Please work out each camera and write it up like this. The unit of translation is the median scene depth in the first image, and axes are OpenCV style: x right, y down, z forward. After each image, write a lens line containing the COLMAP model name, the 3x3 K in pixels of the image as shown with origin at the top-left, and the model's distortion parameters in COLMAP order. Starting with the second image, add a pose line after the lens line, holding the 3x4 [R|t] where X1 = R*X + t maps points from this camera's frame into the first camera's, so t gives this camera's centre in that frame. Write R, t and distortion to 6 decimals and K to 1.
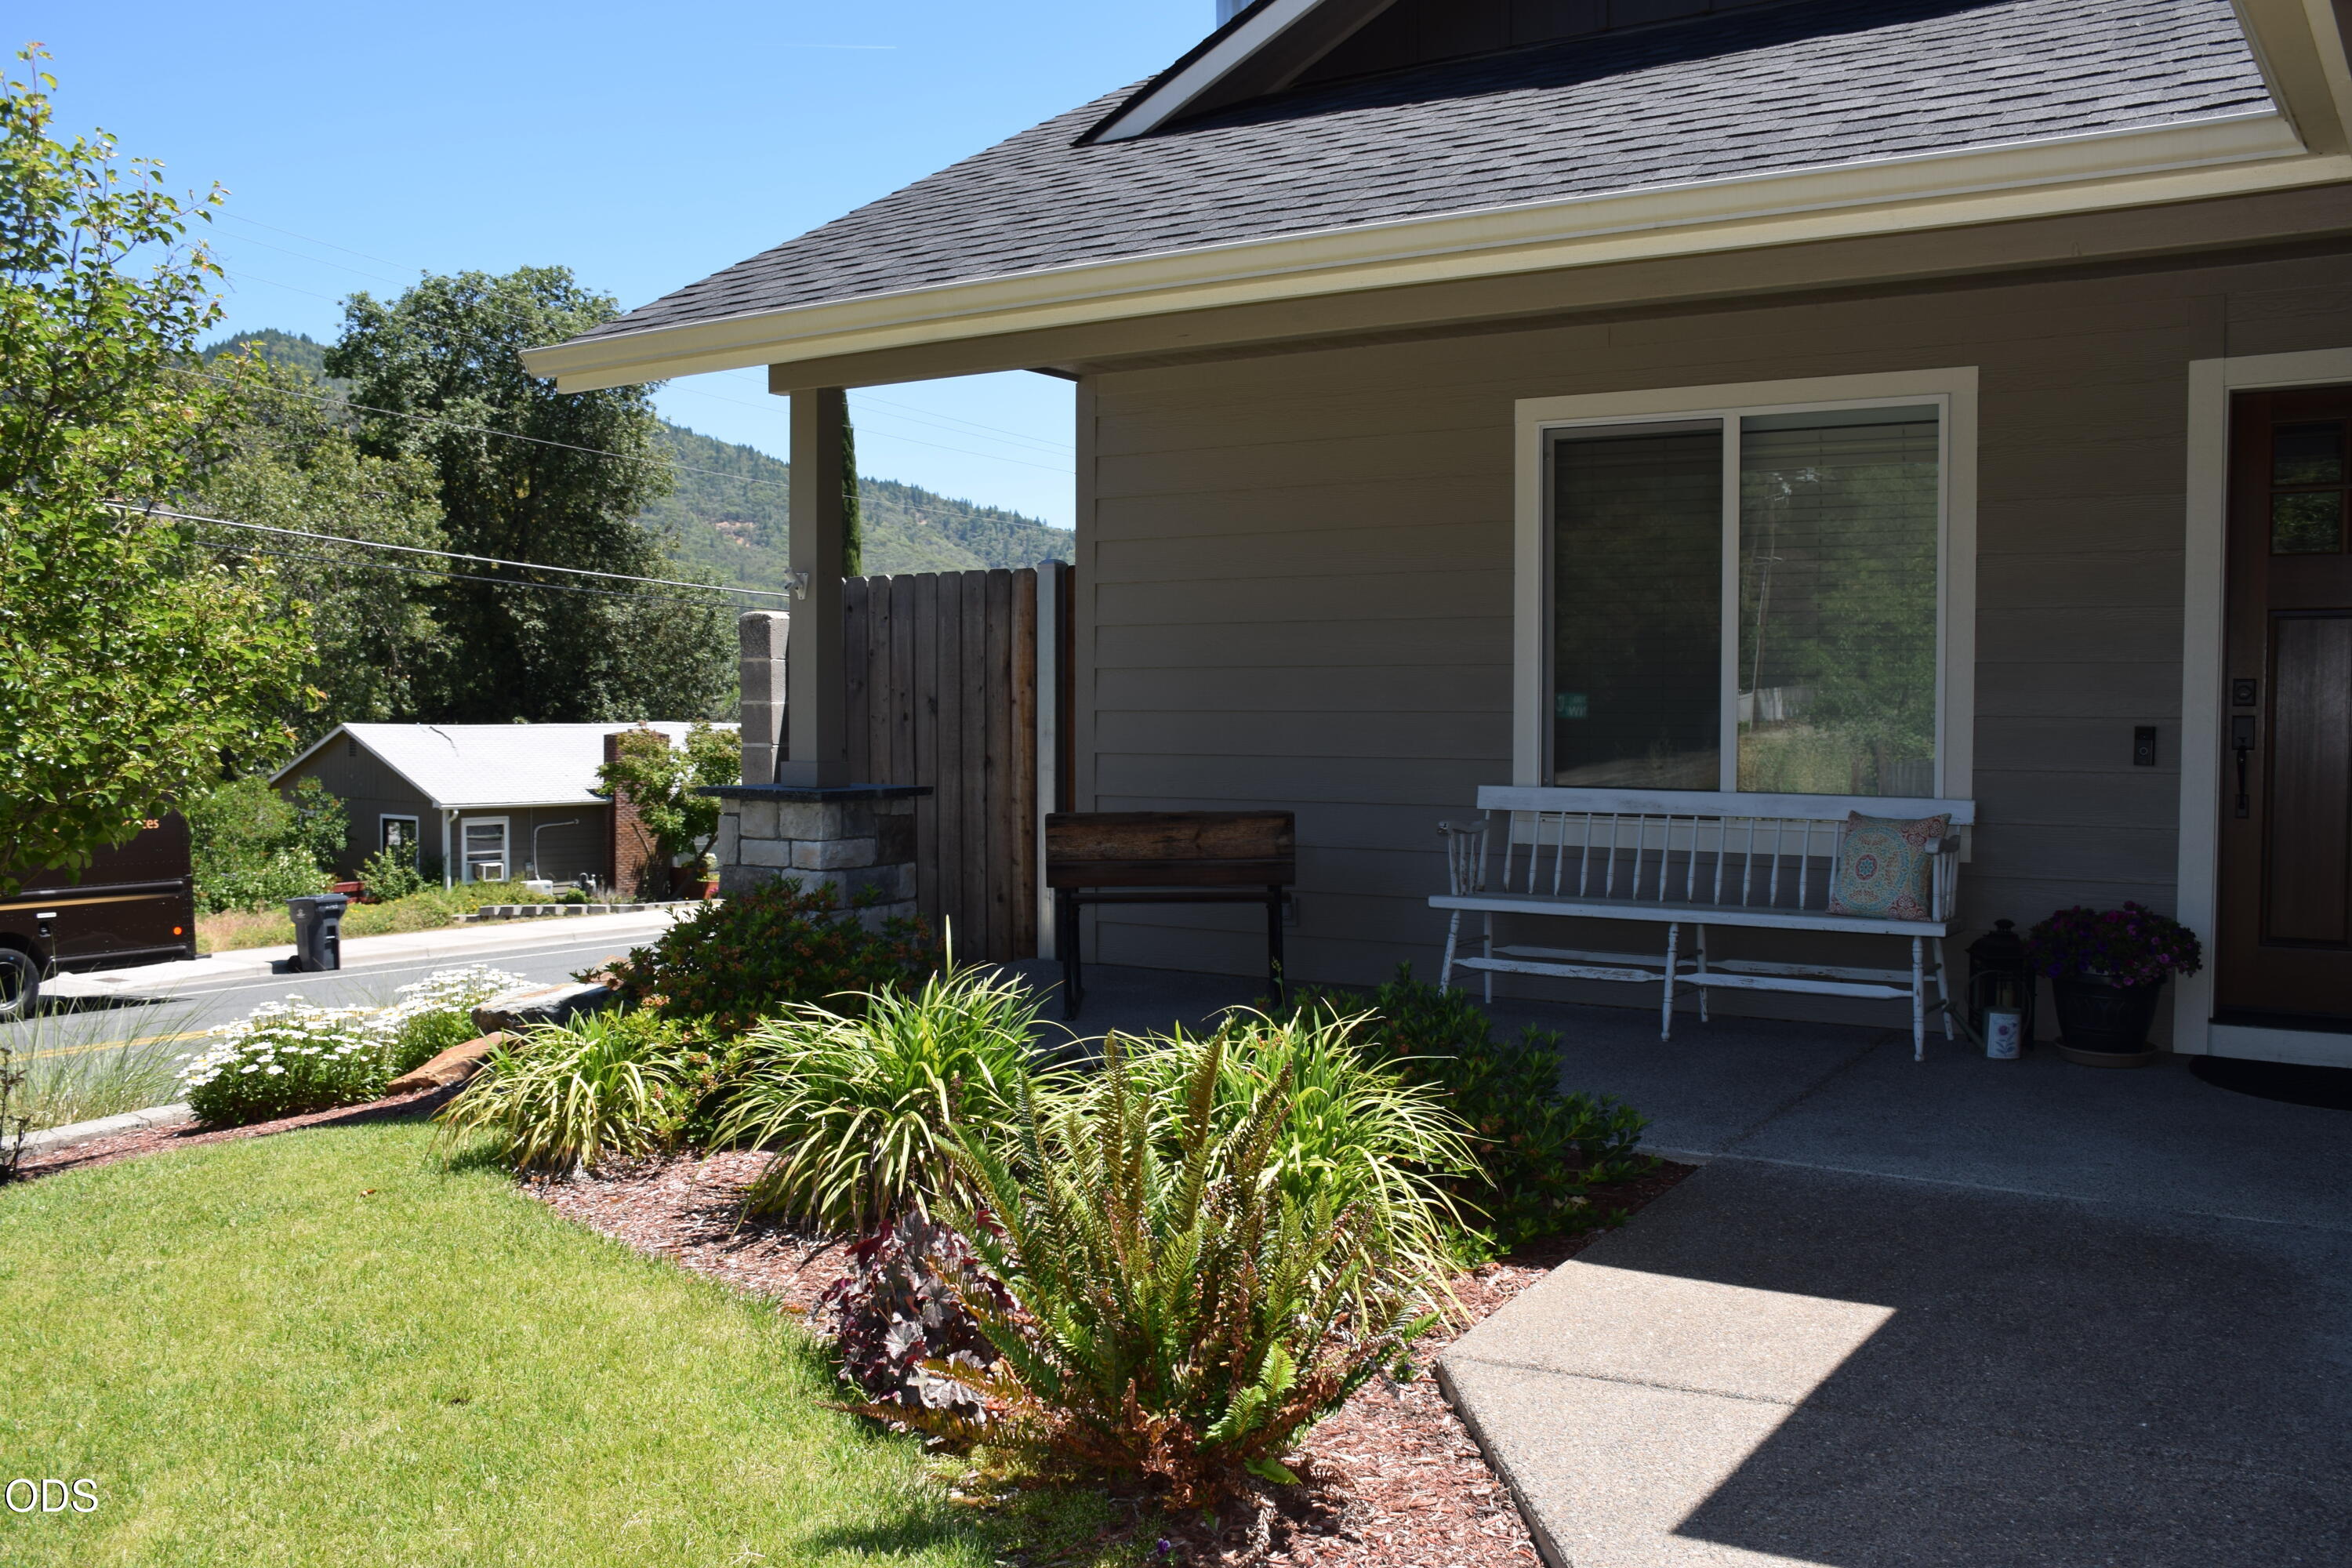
lens RADIAL K [[2039.1, 0, 1179.6], [0, 2039.1, 788.4], [0, 0, 1]] dist [-0.078672, 0.040030]
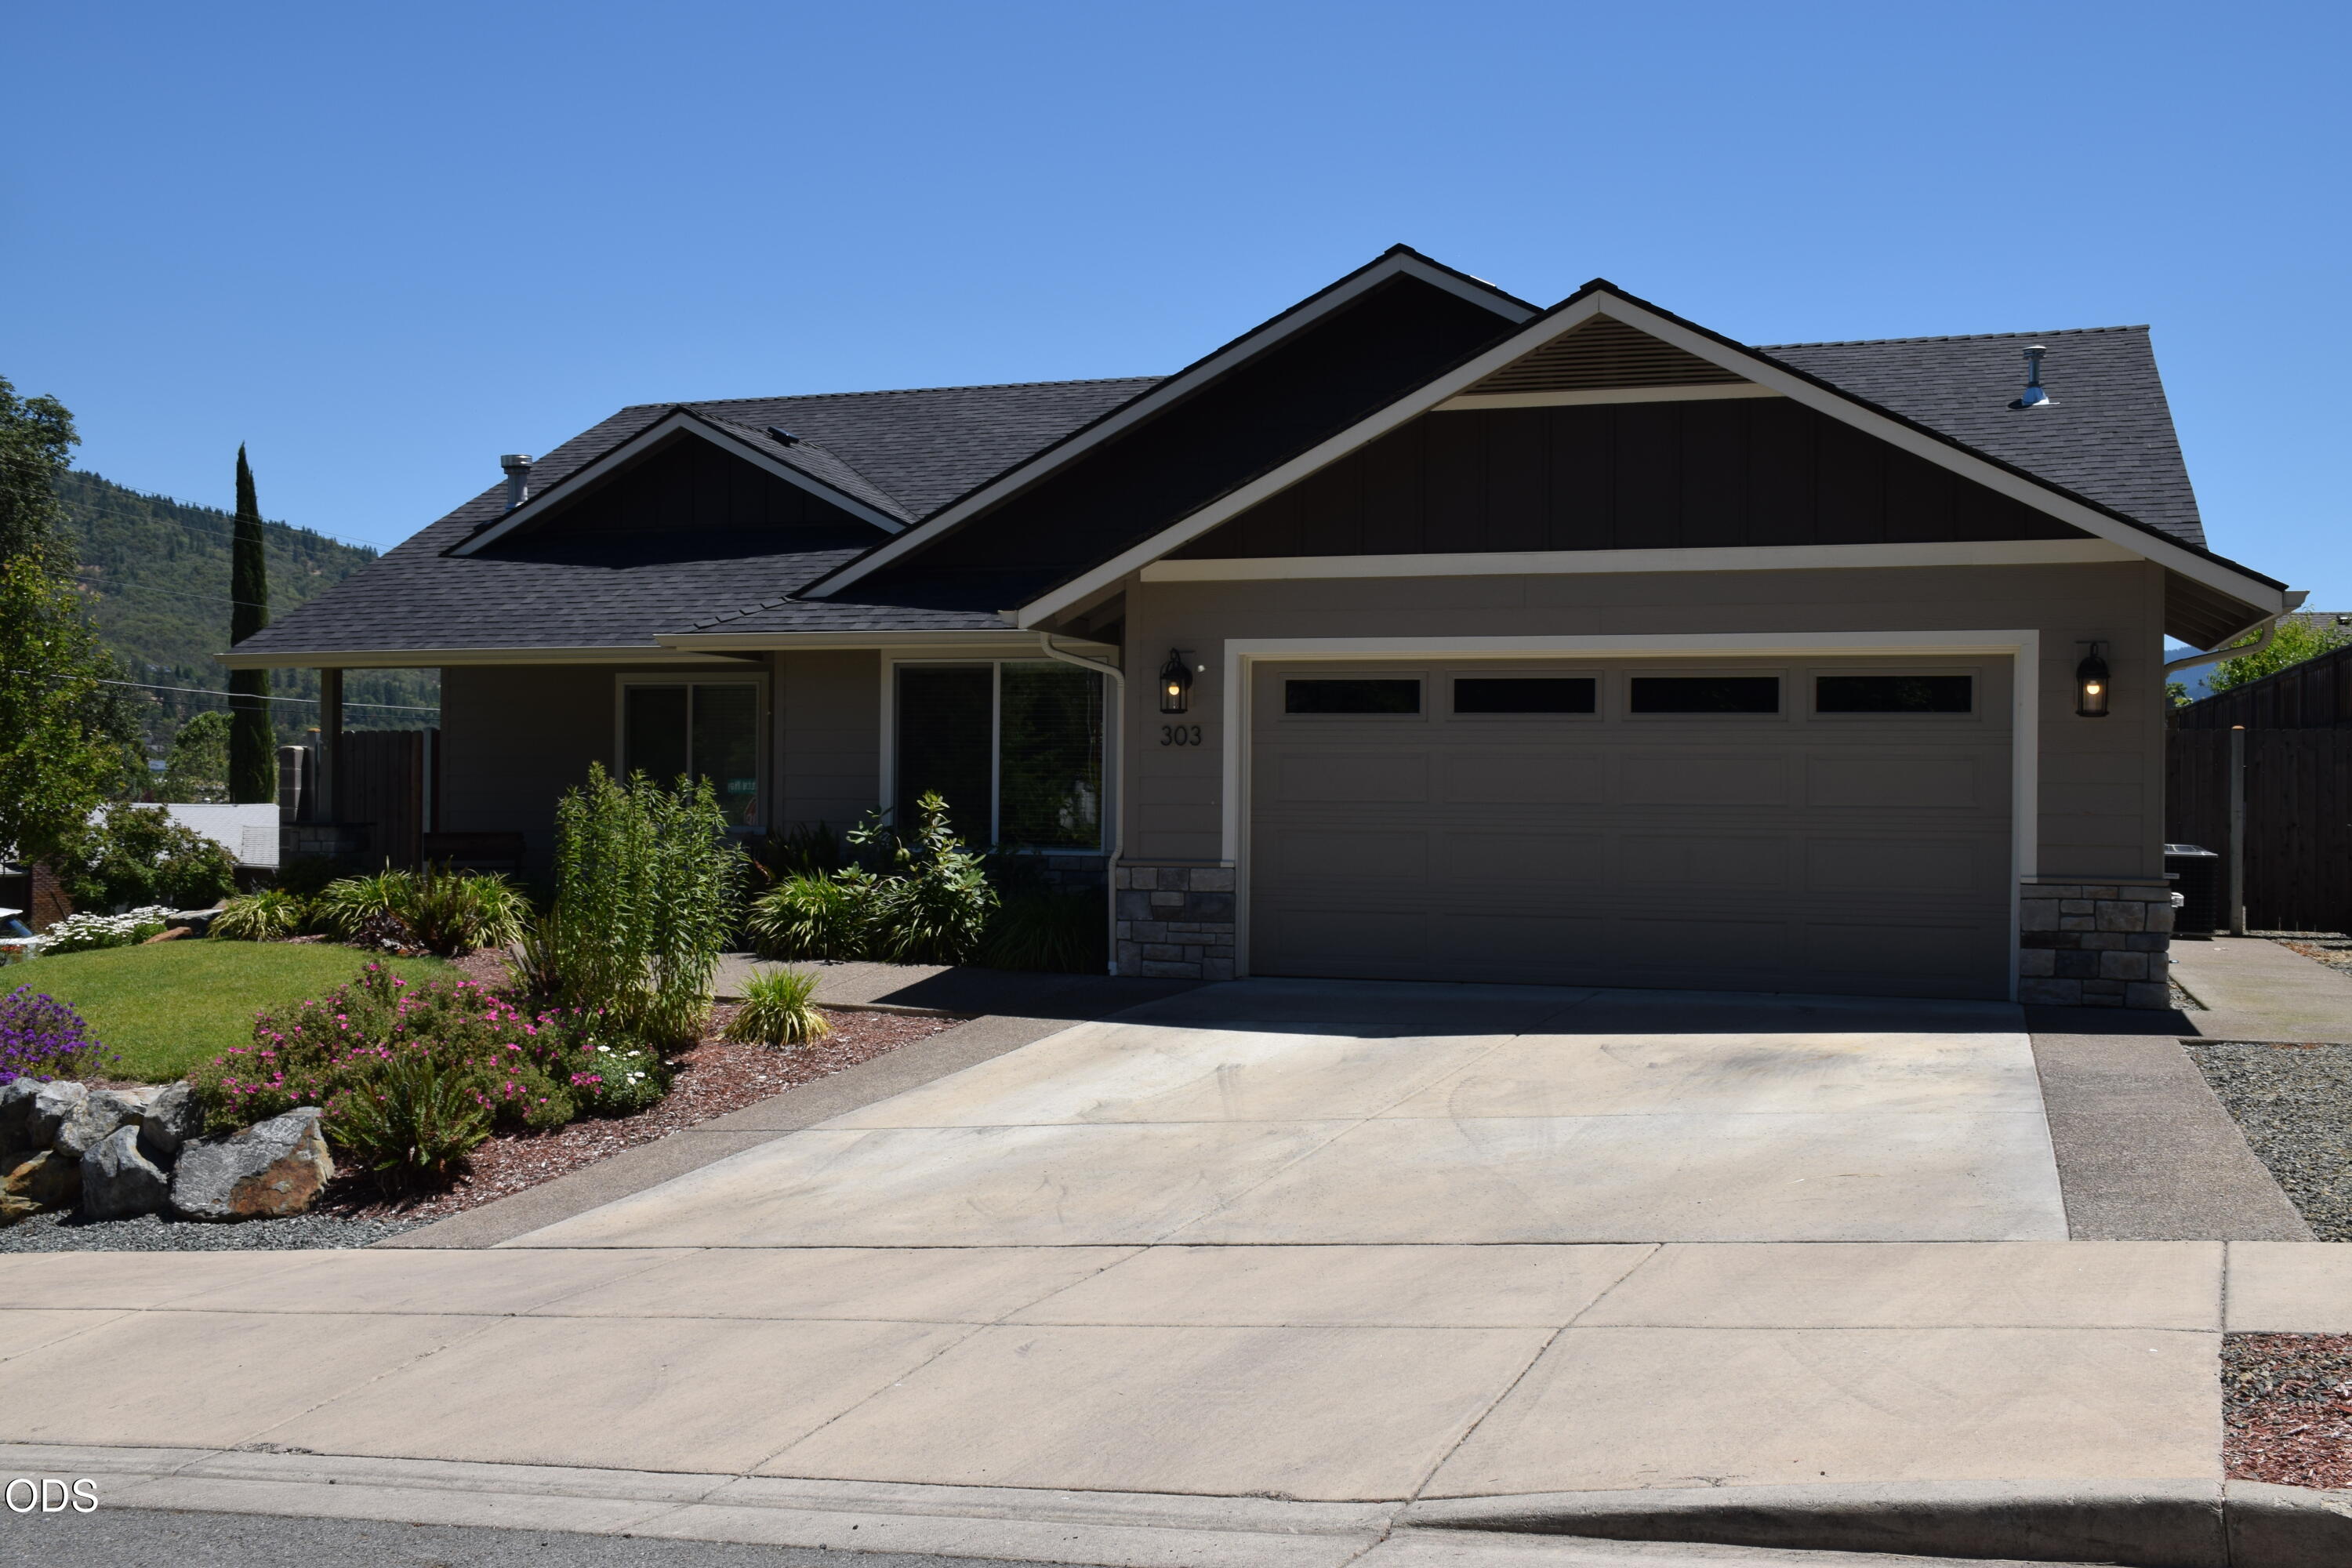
lens RADIAL K [[2305.4, 0, 1174.5], [0, 2305.4, 770.0], [0, 0, 1]] dist [0.009002, 0.000000]
pose [[0.973141, 0.005603, 0.230140, 0.158803], [0.005539, 0.998844, -0.047742, 0.066515], [-0.230141, 0.047734, 0.971986, -1.752518]]
